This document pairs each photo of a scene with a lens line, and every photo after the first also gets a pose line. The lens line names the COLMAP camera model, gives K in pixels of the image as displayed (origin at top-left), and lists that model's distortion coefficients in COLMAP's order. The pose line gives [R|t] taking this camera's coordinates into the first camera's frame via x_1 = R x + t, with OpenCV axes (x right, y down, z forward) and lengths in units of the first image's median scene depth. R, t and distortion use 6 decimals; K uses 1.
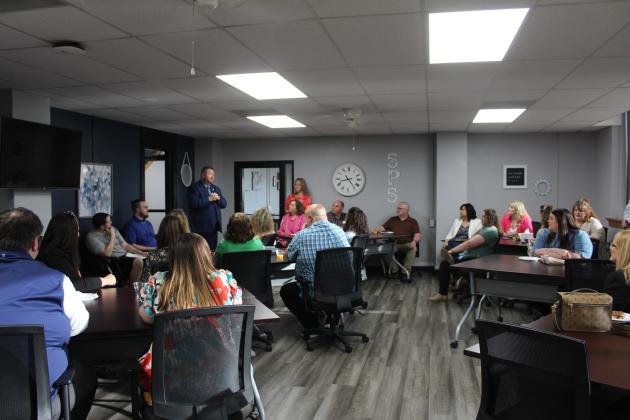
lens RADIAL K [[517.2, 0, 304.8], [0, 517.2, 209.2], [0, 0, 1]] dist [-0.111769, 0.004043]
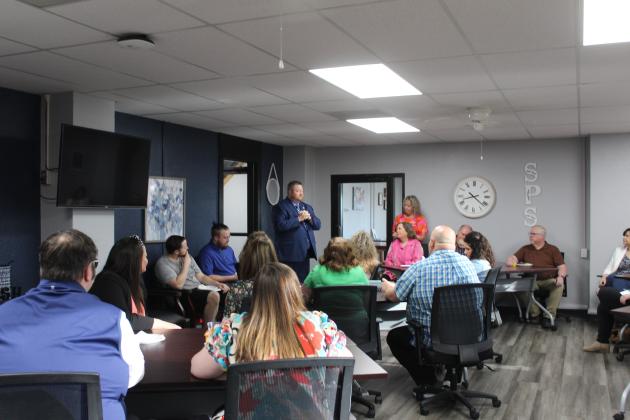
lens RADIAL K [[603.9, 0, 315.0], [0, 603.9, 210.0], [0, 0, 1]] dist [-0.102480, 0.093034]
pose [[0.986922, 0.002182, -0.161184, -0.008173], [-0.007931, 0.999355, -0.035032, -0.003413], [0.161003, 0.035852, 0.986302, 0.060526]]
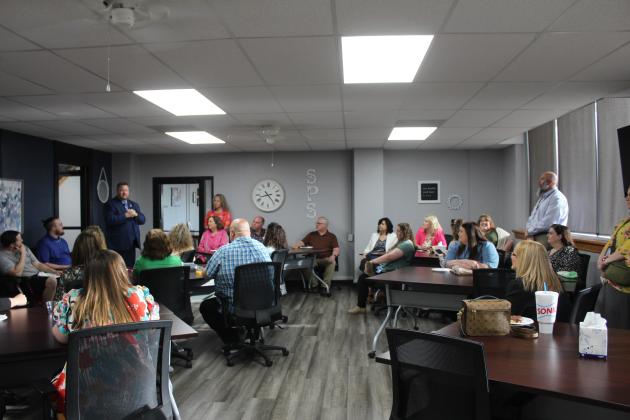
lens RADIAL K [[535.5, 0, 314.3], [0, 535.5, 210.9], [0, 0, 1]] dist [-0.154592, 0.152990]
pose [[0.988339, -0.005956, 0.152155, 0.016316], [0.010194, 0.999581, -0.027086, 0.002570], [-0.151930, 0.028321, 0.987985, -0.048189]]
